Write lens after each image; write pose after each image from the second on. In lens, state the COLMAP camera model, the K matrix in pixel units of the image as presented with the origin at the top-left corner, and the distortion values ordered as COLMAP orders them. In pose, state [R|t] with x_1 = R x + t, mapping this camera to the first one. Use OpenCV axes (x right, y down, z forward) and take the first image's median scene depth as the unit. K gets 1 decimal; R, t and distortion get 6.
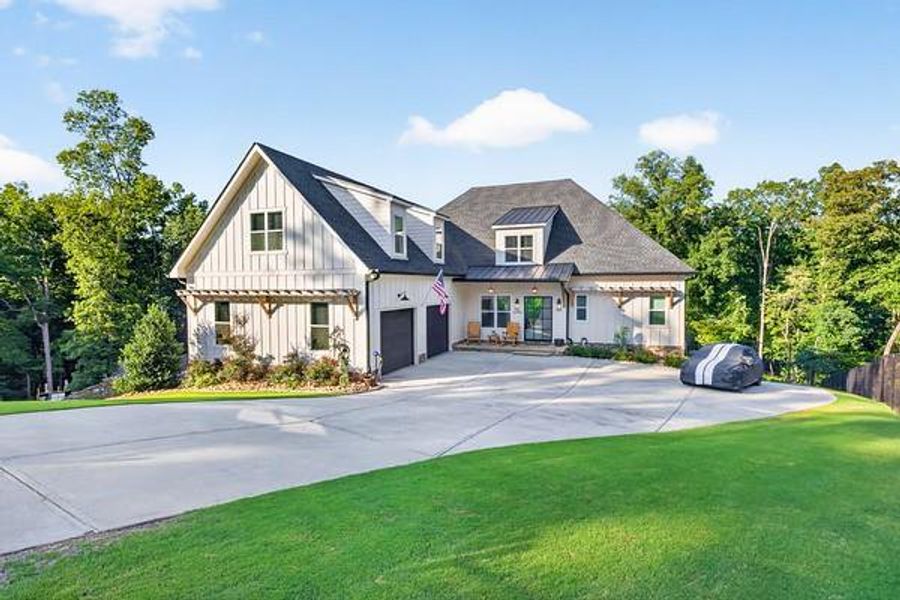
lens RADIAL K [[452.9, 0, 450.2], [0, 452.9, 307.5], [0, 0, 1]] dist [0.001309, 0.000536]
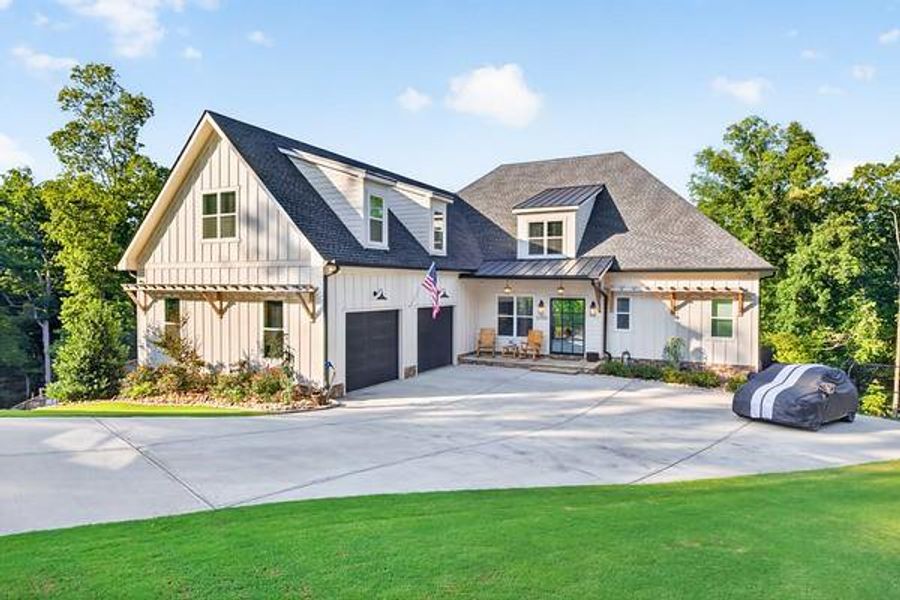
lens RADIAL K [[538.4, 0, 450.0], [0, 538.4, 300.0], [0, 0, 1]] dist [-0.001208, 0.001058]
pose [[0.993461, 0.014035, -0.113302, 0.100399], [-0.016526, 0.999641, -0.021080, 0.002402], [0.112966, 0.022814, 0.993337, 0.043243]]
